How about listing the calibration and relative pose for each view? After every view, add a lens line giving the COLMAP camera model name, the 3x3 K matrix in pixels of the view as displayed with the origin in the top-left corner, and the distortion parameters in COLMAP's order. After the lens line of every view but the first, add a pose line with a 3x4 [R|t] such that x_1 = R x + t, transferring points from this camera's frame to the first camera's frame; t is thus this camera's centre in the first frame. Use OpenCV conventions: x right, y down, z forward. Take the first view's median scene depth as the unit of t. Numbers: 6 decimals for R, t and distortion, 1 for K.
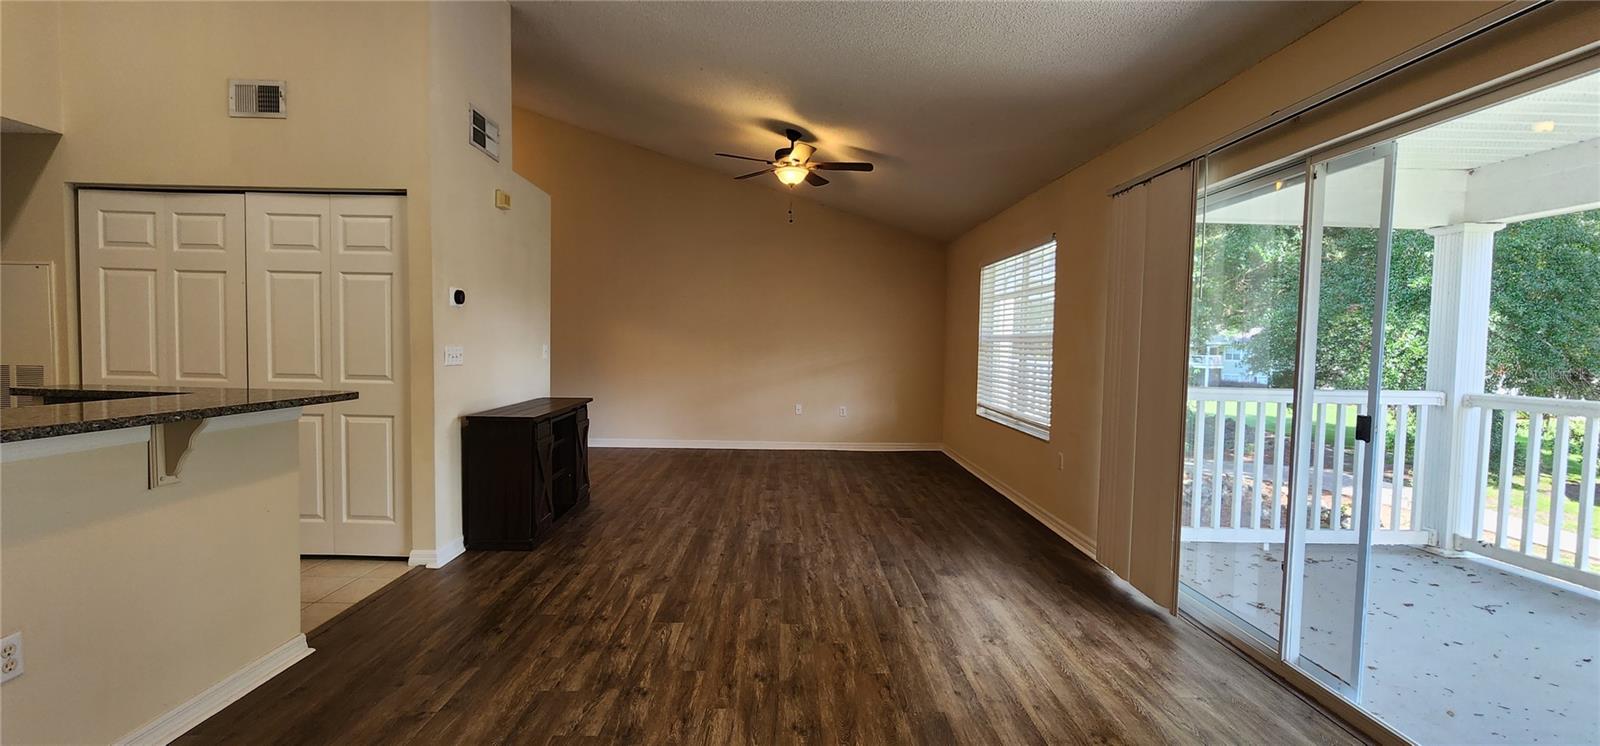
lens RADIAL K [[638.9, 0, 800.0], [0, 638.9, 373.0], [0, 0, 1]] dist [-0.000460, -0.000026]
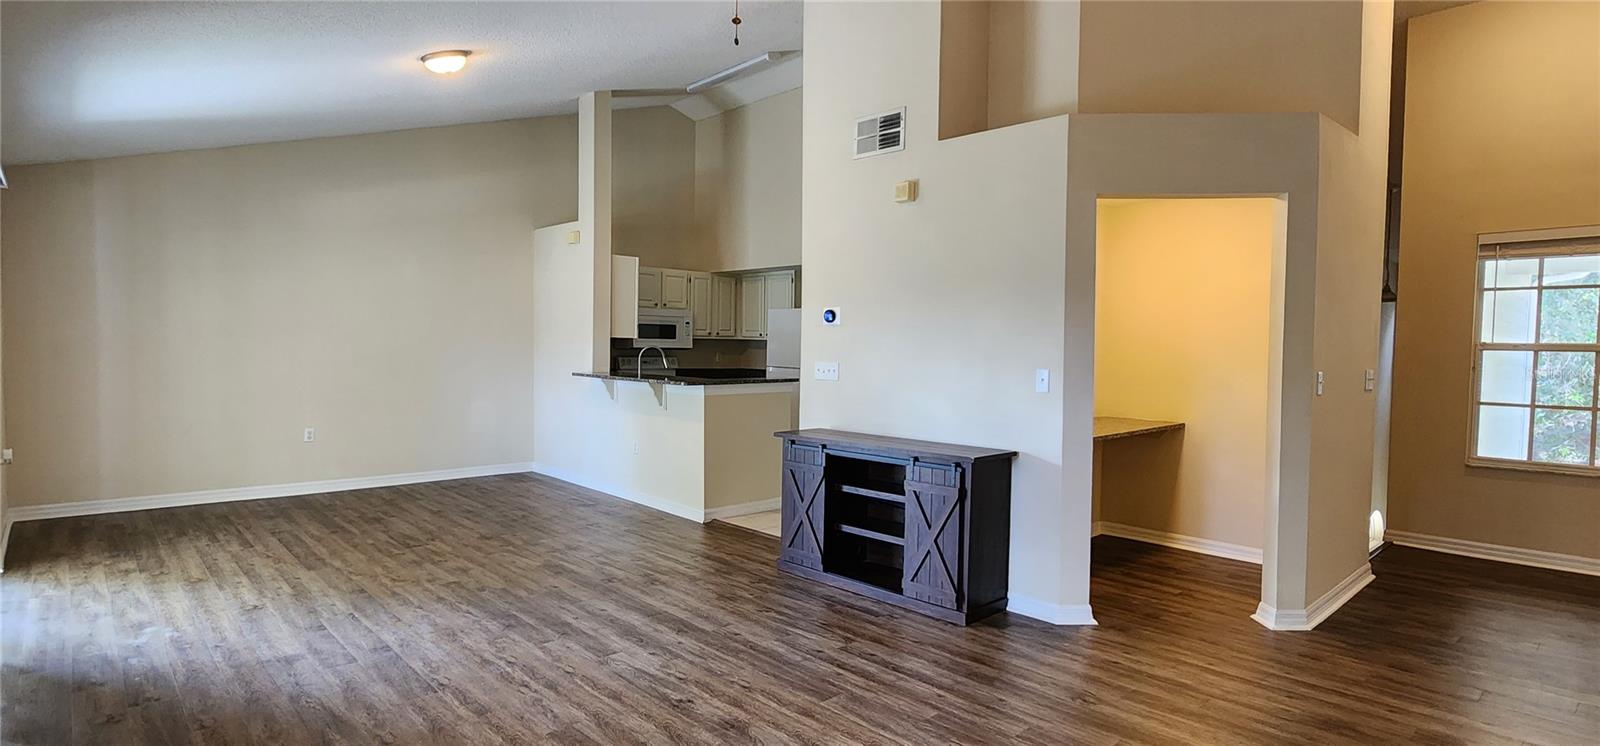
lens RADIAL K [[801.8, 0, 800.0], [0, 801.8, 373.0], [0, 0, 1]] dist [0.002027, 0.000284]
pose [[-0.746304, -0.006691, -0.665572, 0.394100], [-0.057834, 0.996819, 0.054828, -0.095980], [0.663088, 0.079411, -0.744317, 1.985305]]
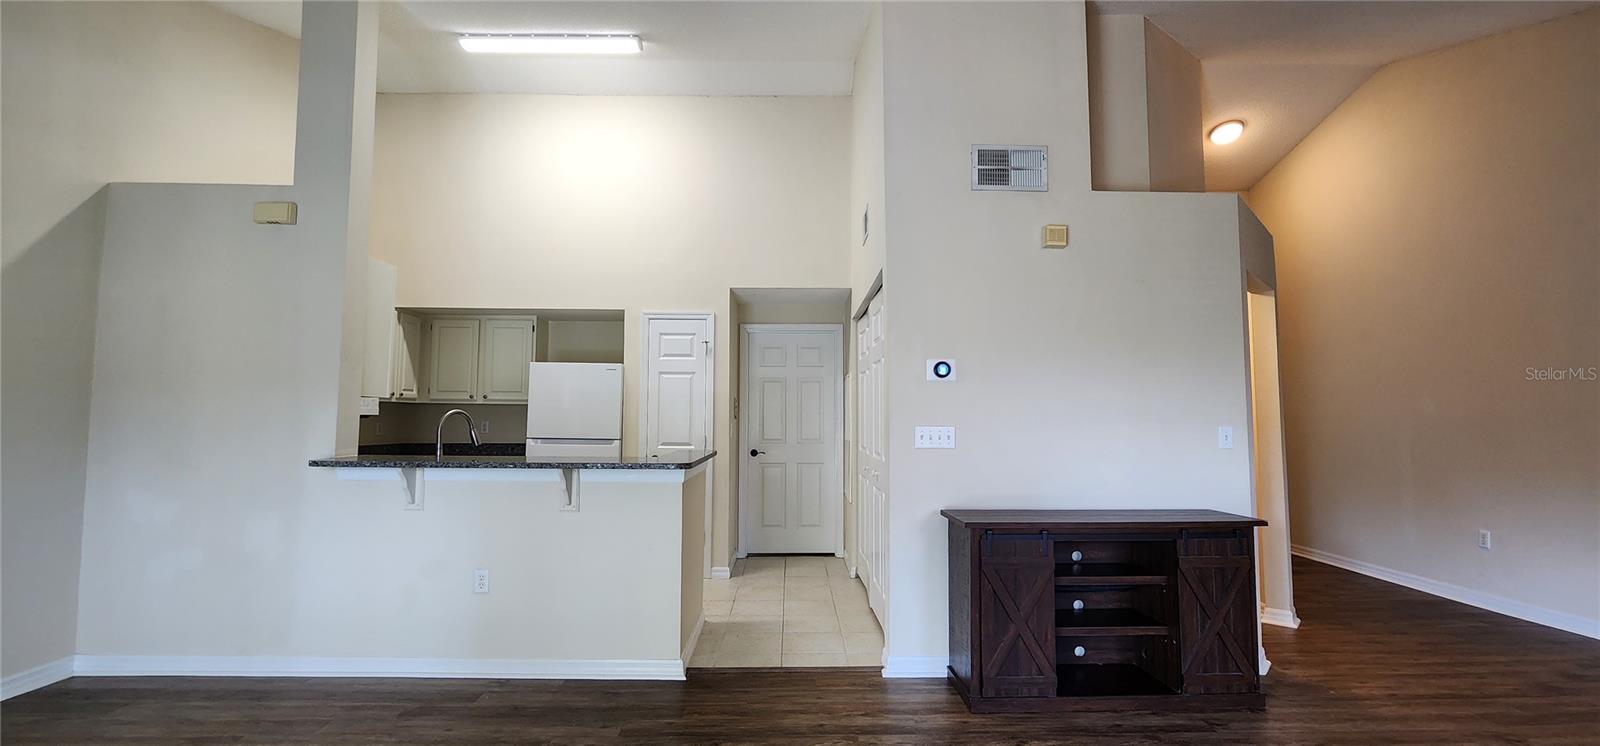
lens RADIAL K [[661.6, 0, 800.0], [0, 661.6, 373.0], [0, 0, 1]] dist [-0.007290, 0.000471]
pose [[-0.000655, -0.093160, -0.995651, 0.360785], [-0.048599, 0.994478, -0.093018, -0.022083], [0.998818, 0.048327, -0.005179, 0.823557]]
